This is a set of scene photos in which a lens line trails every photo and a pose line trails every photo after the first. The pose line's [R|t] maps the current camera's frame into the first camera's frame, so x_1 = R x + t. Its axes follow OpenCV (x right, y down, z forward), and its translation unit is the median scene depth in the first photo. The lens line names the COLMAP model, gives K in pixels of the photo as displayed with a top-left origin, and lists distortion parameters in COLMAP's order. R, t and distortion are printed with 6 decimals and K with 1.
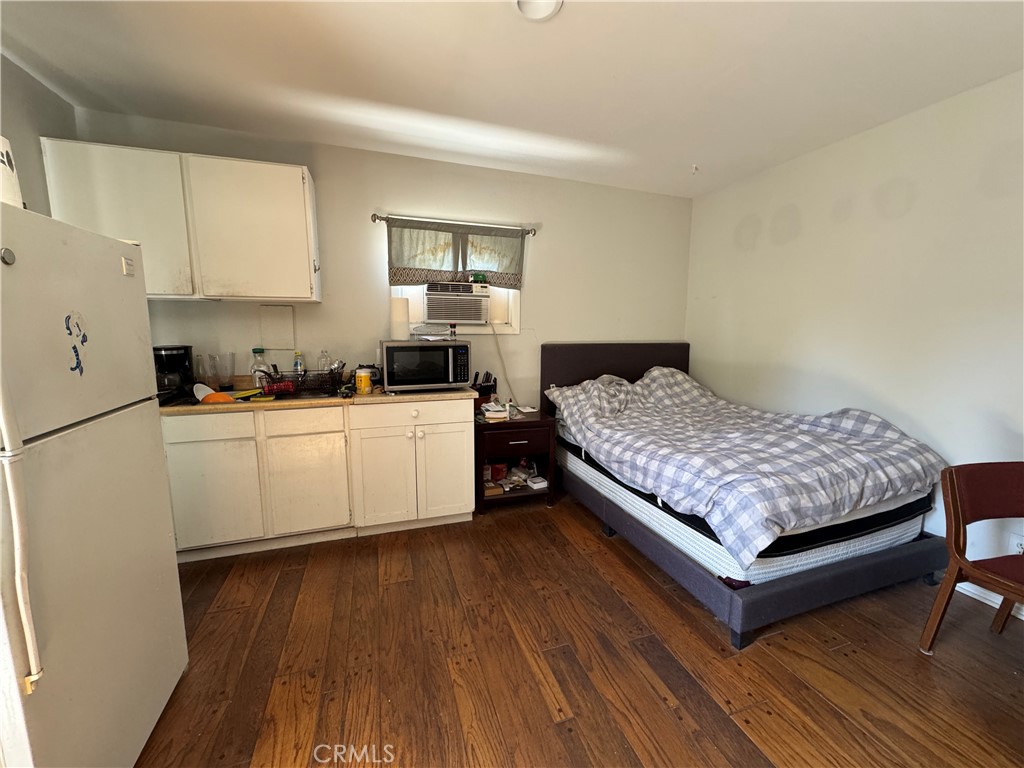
lens RADIAL K [[406.3, 0, 512.9], [0, 406.3, 385.2], [0, 0, 1]] dist [-0.003219, -0.000495]
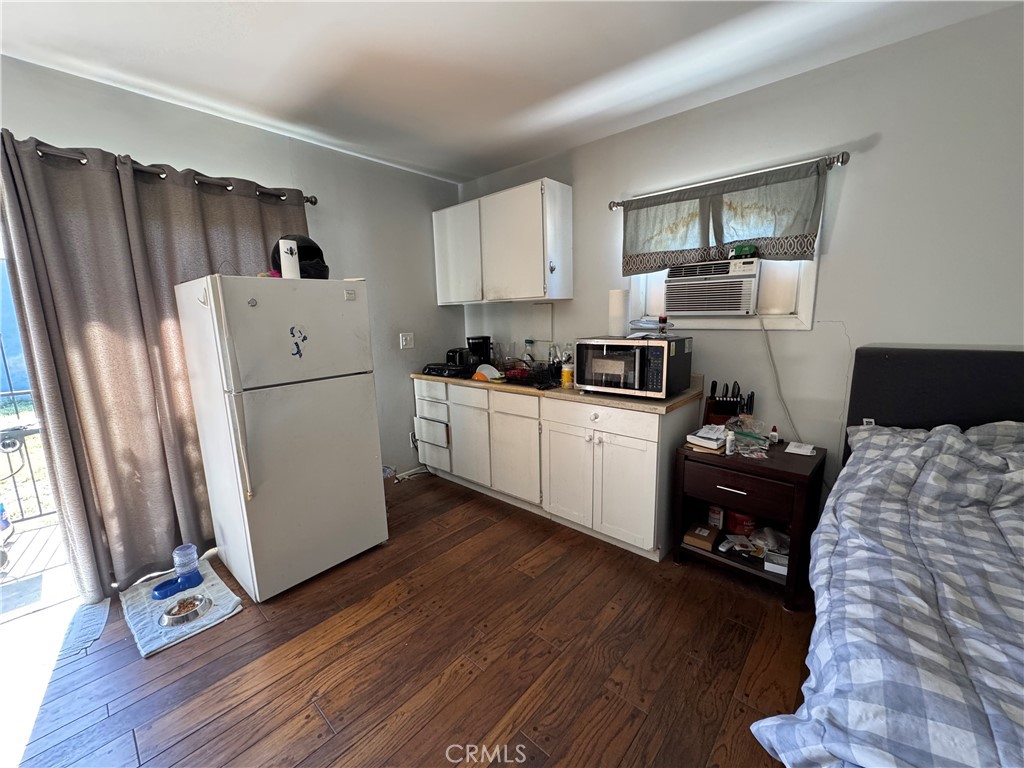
lens RADIAL K [[406.3, 0, 513.4], [0, 406.3, 384.3], [0, 0, 1]] dist [-0.003219, -0.000495]
pose [[0.490572, 0.131948, -0.861353, 0.408900], [-0.097984, 0.990553, 0.095934, -0.067257], [0.865874, 0.037337, 0.498867, 0.338093]]
